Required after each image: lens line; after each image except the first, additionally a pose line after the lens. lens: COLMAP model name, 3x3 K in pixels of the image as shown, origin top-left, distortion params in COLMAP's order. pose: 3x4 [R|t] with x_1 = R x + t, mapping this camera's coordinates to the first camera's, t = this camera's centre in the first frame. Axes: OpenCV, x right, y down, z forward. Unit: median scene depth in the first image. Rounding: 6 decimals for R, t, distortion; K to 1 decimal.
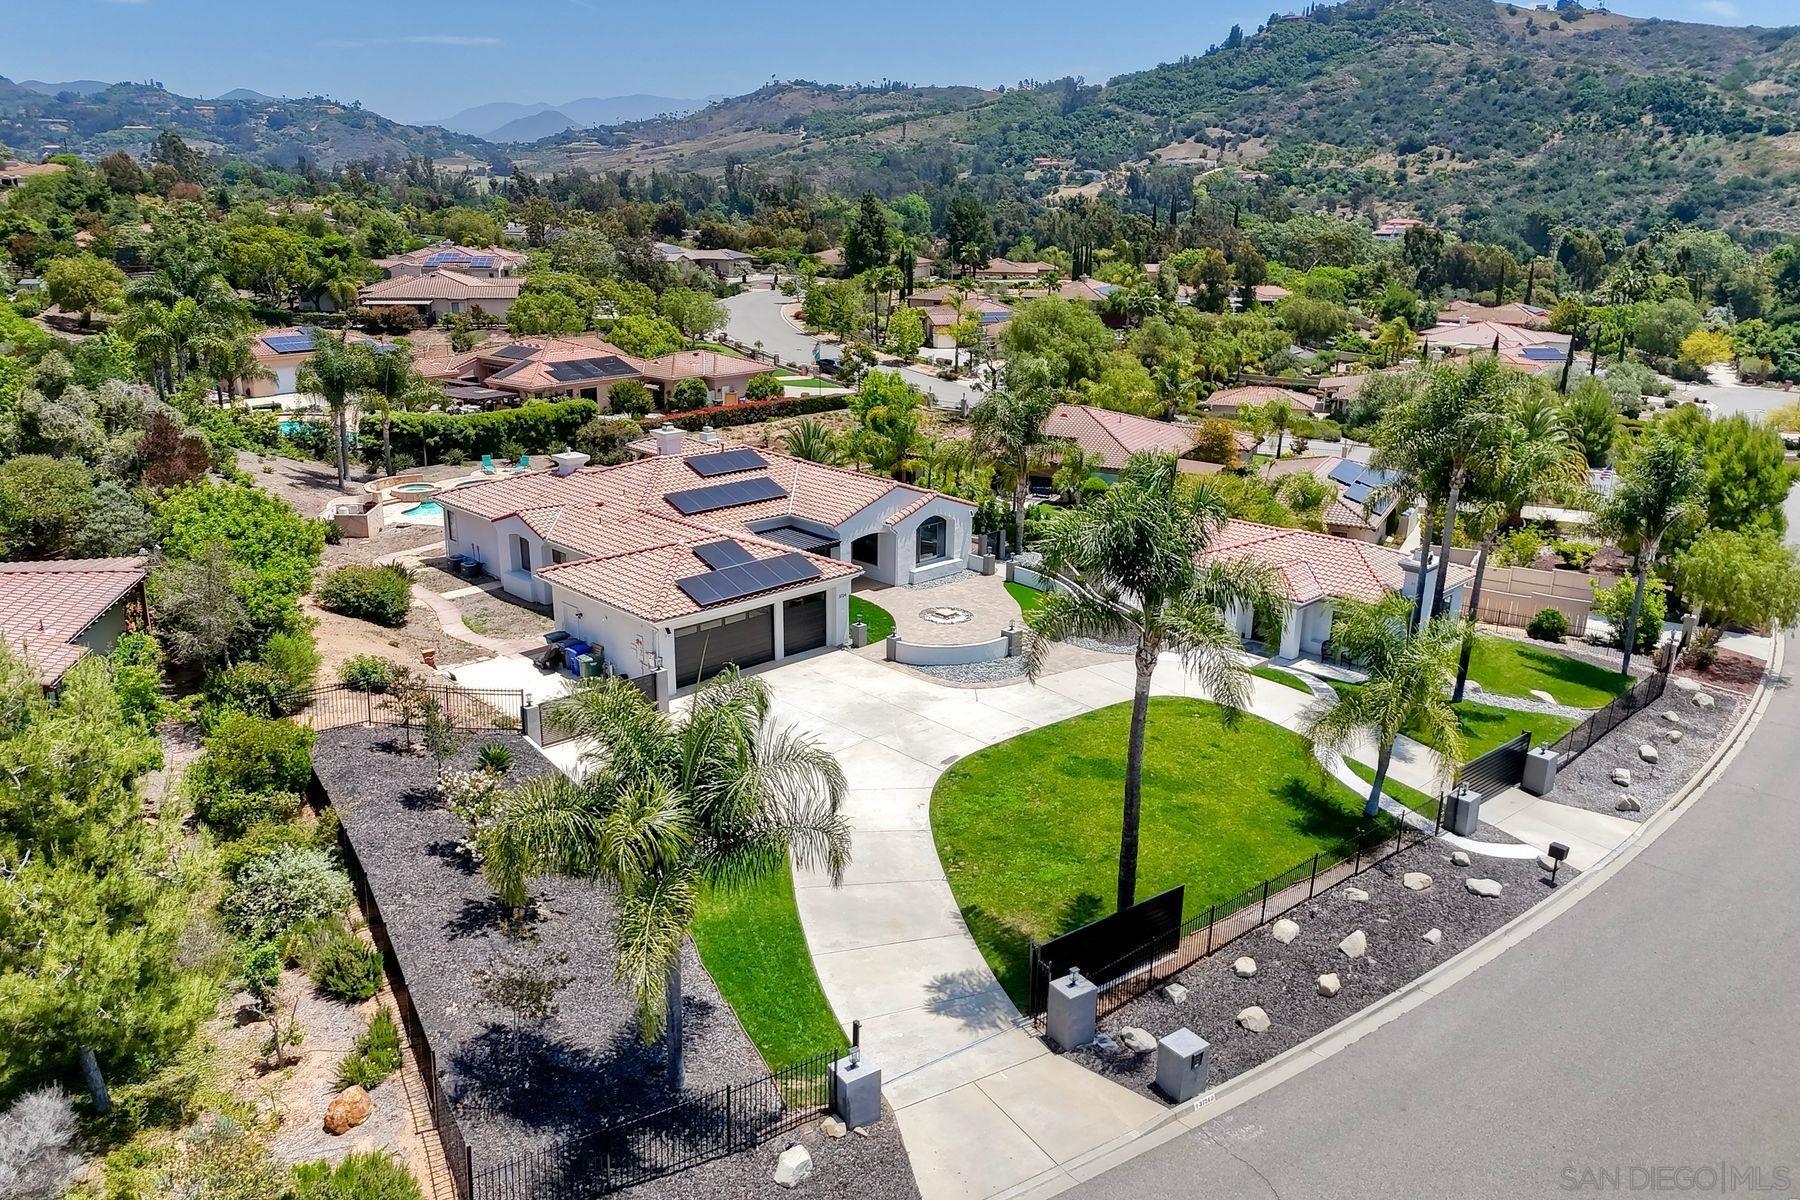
lens RADIAL K [[1326.7, 0, 916.1], [0, 1326.7, 601.3], [0, 0, 1]] dist [0.059076, -0.047534]
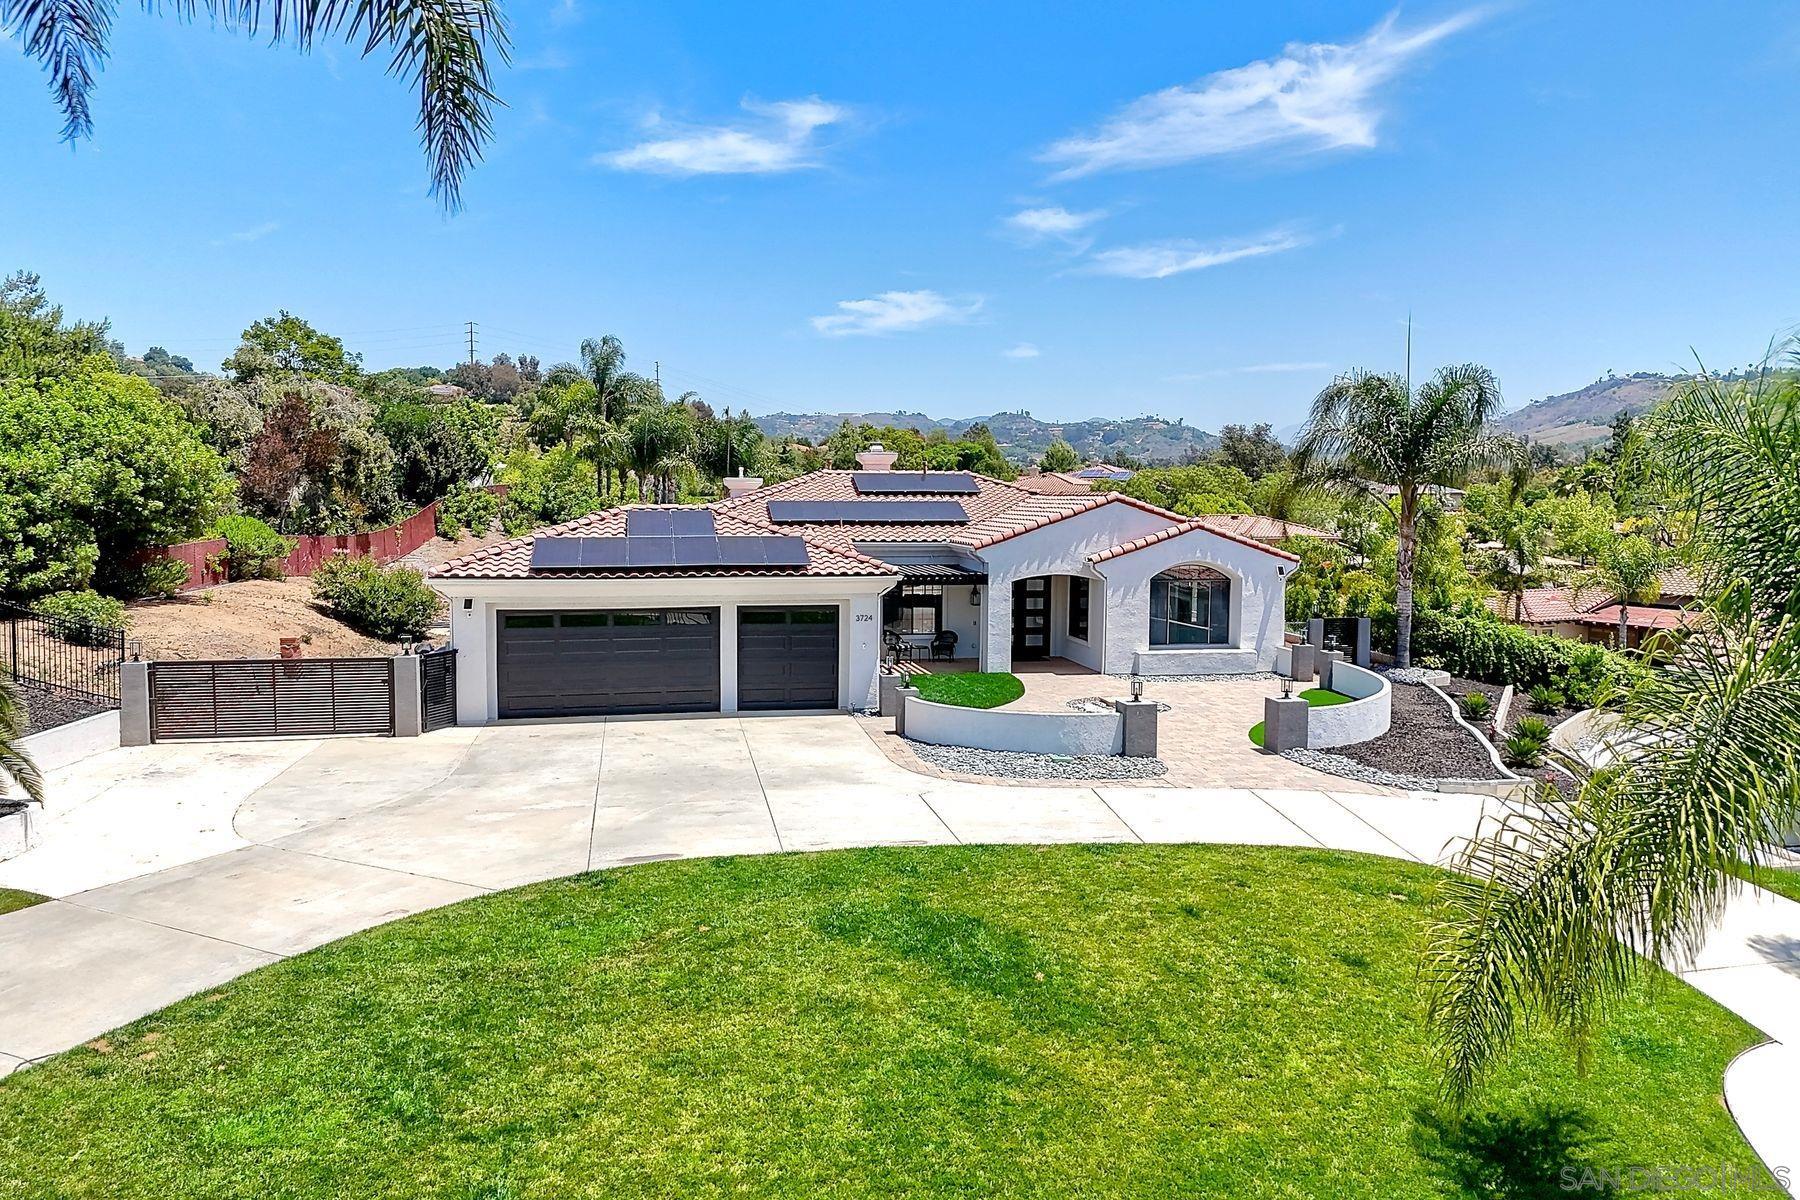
lens RADIAL K [[1326.7, 0, 900.6], [0, 1326.7, 592.3], [0, 0, 1]] dist [0.059076, -0.047534]
pose [[0.832203, 0.032726, -0.553504, 0.235784], [-0.157201, 0.971222, -0.178930, 0.072605], [0.531720, 0.235917, 0.813398, 0.486841]]
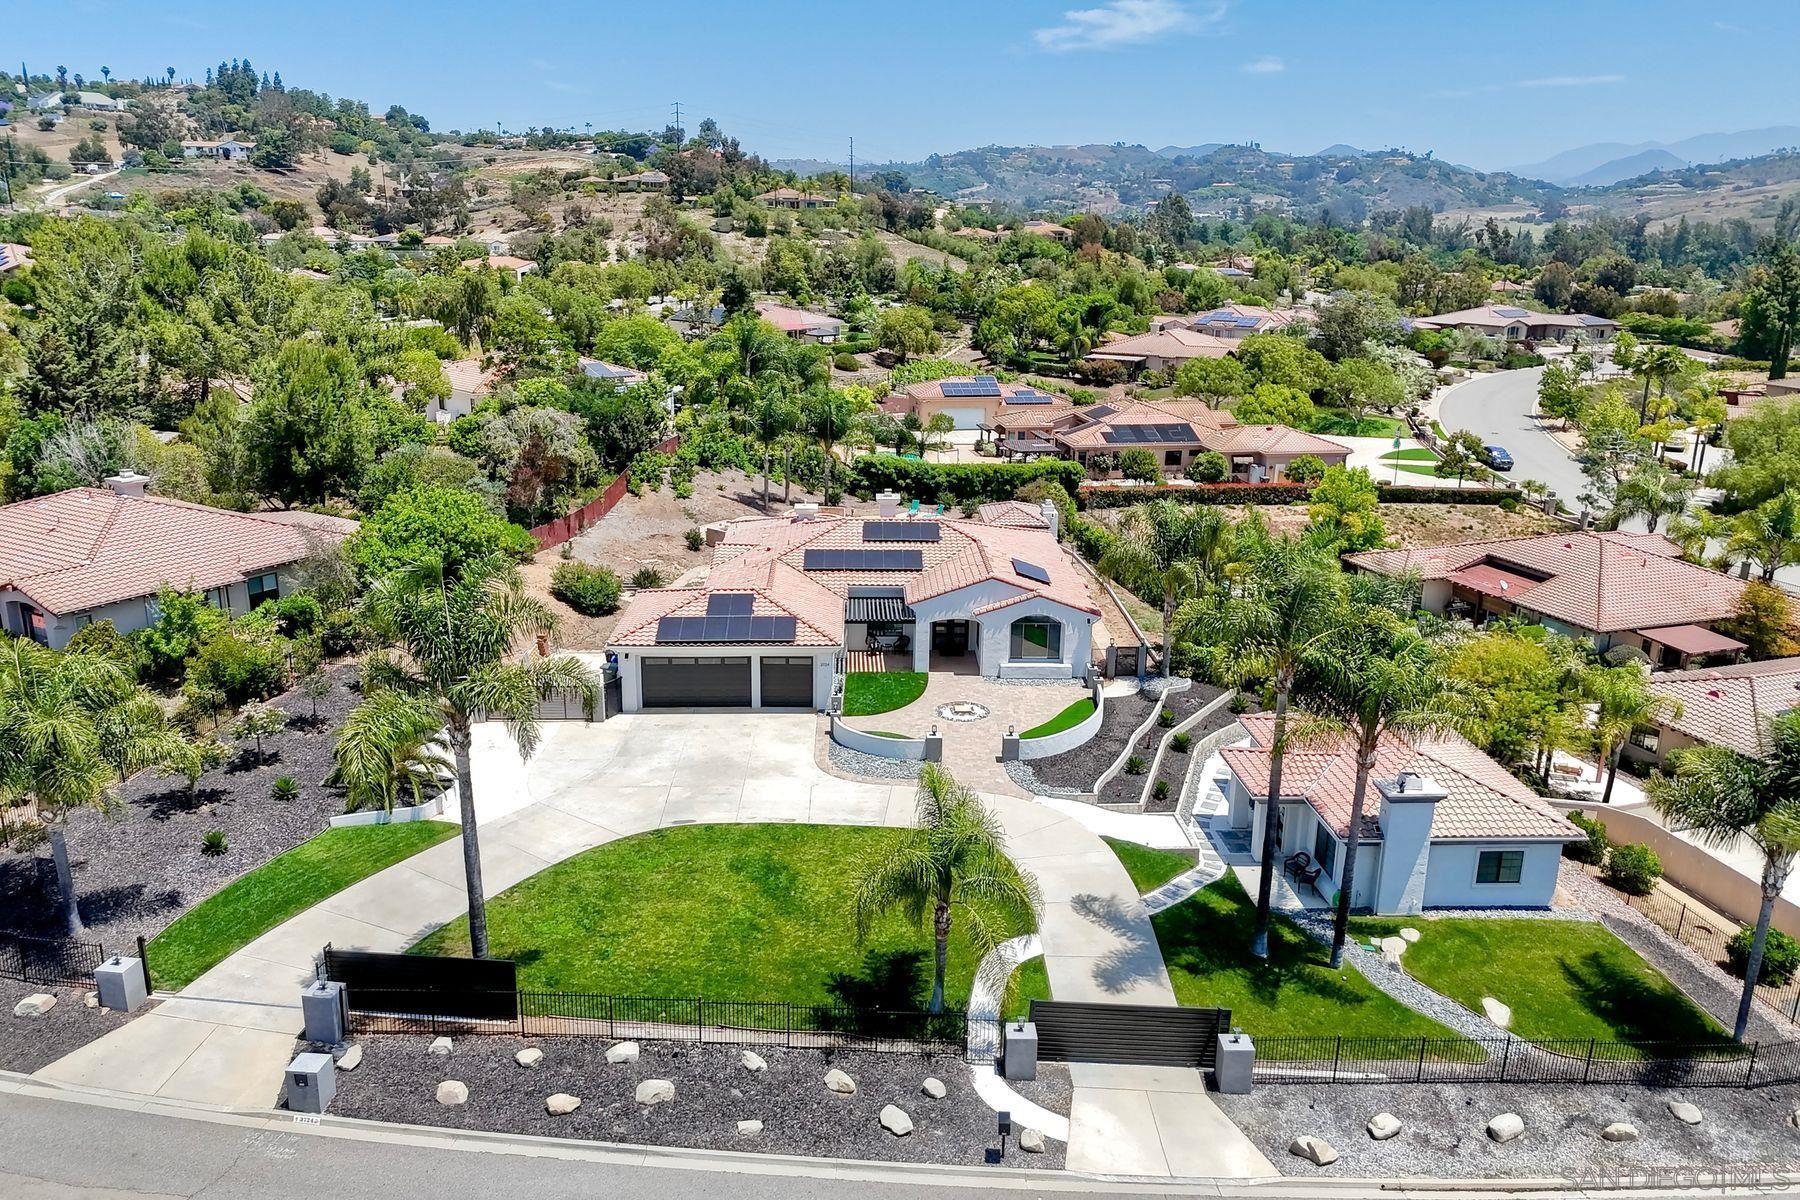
lens RADIAL K [[1326.7, 0, 912.6], [0, 1326.7, 600.0], [0, 0, 1]] dist [0.059076, -0.047534]
pose [[0.739884, 0.183281, -0.647287, 0.604434], [-0.204084, 0.977980, 0.043638, -0.103994], [0.641032, 0.099814, 0.760996, 0.195997]]
